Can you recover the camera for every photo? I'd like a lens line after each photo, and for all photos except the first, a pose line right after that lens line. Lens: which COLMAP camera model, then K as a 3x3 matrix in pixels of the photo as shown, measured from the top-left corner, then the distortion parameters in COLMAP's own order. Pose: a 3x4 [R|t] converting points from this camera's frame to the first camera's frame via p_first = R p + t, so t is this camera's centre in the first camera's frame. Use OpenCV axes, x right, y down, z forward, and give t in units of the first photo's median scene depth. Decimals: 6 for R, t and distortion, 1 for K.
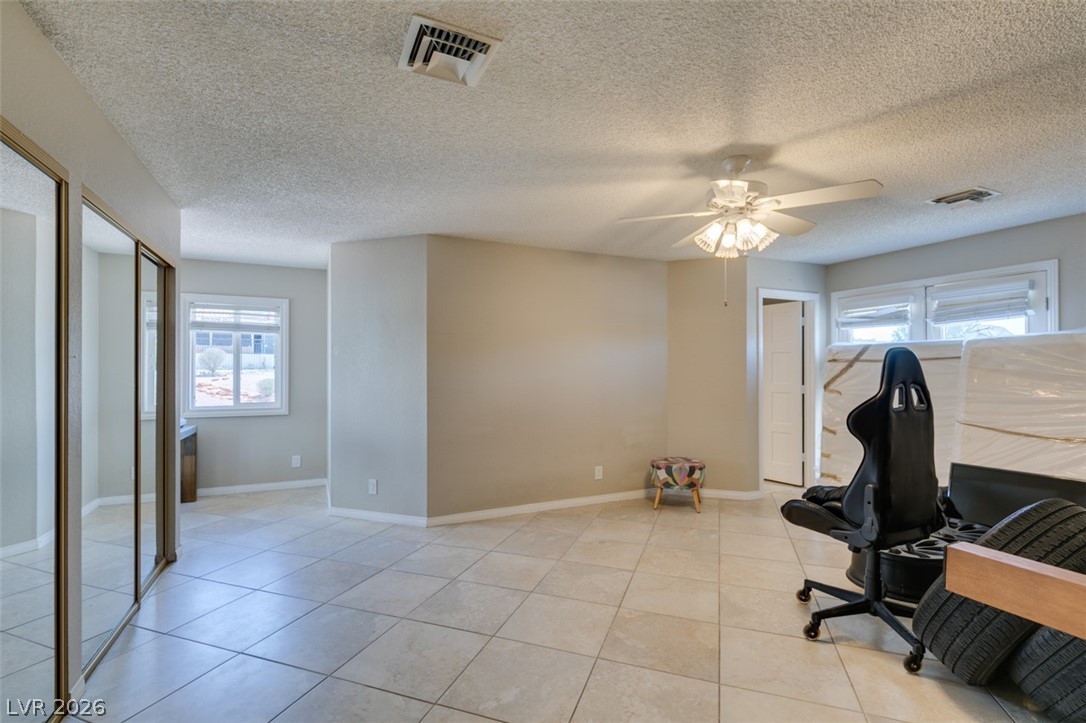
lens RADIAL K [[483.2, 0, 540.5], [0, 483.2, 366.8], [0, 0, 1]] dist [0.002940, -0.000501]
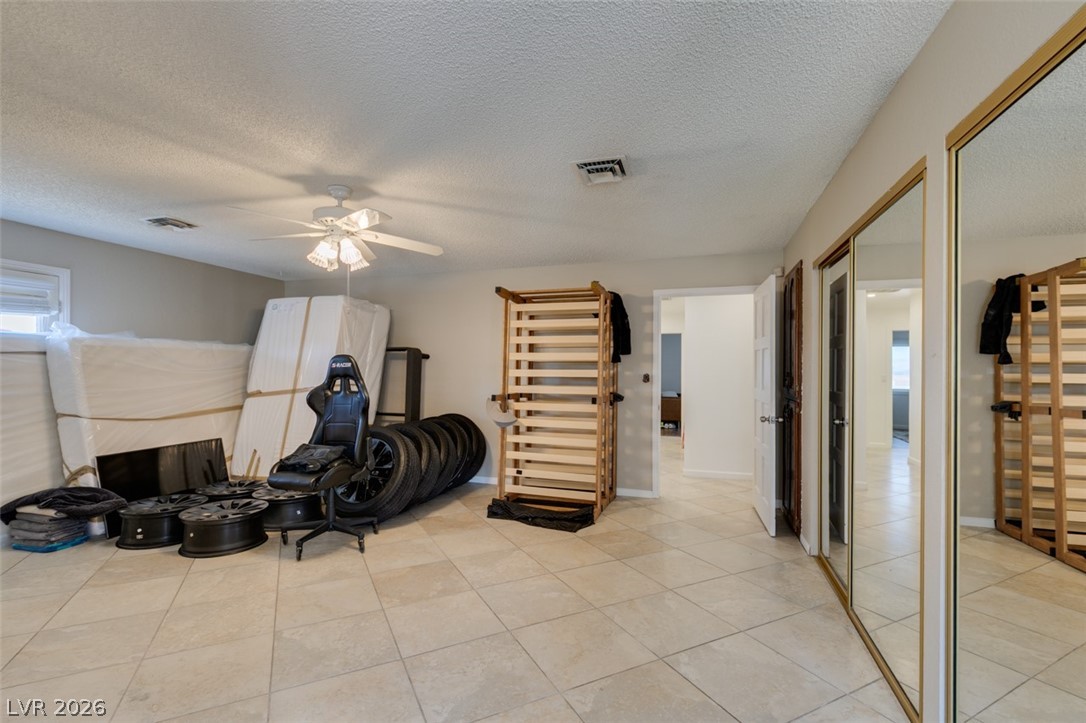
lens RADIAL K [[483.2, 0, 540.5], [0, 483.2, 366.8], [0, 0, 1]] dist [0.002940, -0.000501]
pose [[-0.715278, -0.001677, 0.698838, -0.515352], [-0.011052, 0.999899, -0.008912, 0.005552], [-0.698752, -0.014099, -0.715225, 1.018188]]
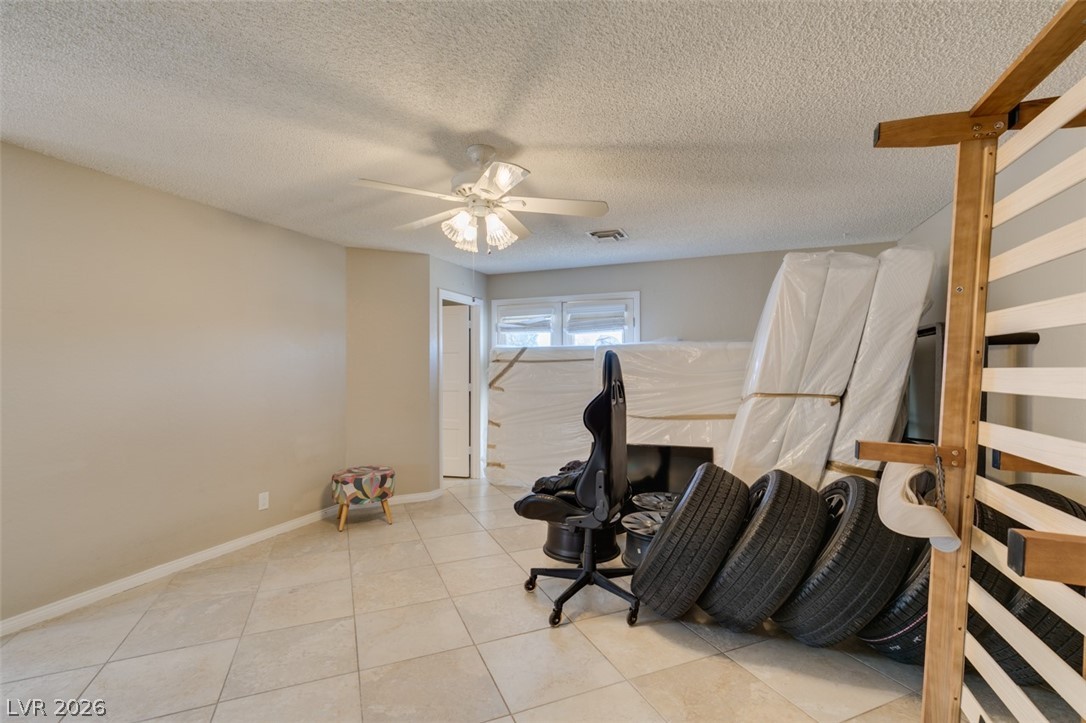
lens RADIAL K [[483.2, 0, 540.5], [0, 483.2, 366.8], [0, 0, 1]] dist [0.002940, -0.000501]
pose [[0.732774, 0.001498, 0.680471, -0.107508], [-0.002986, 0.999995, 0.001013, -0.000817], [-0.680466, -0.002774, 0.732775, 0.150508]]
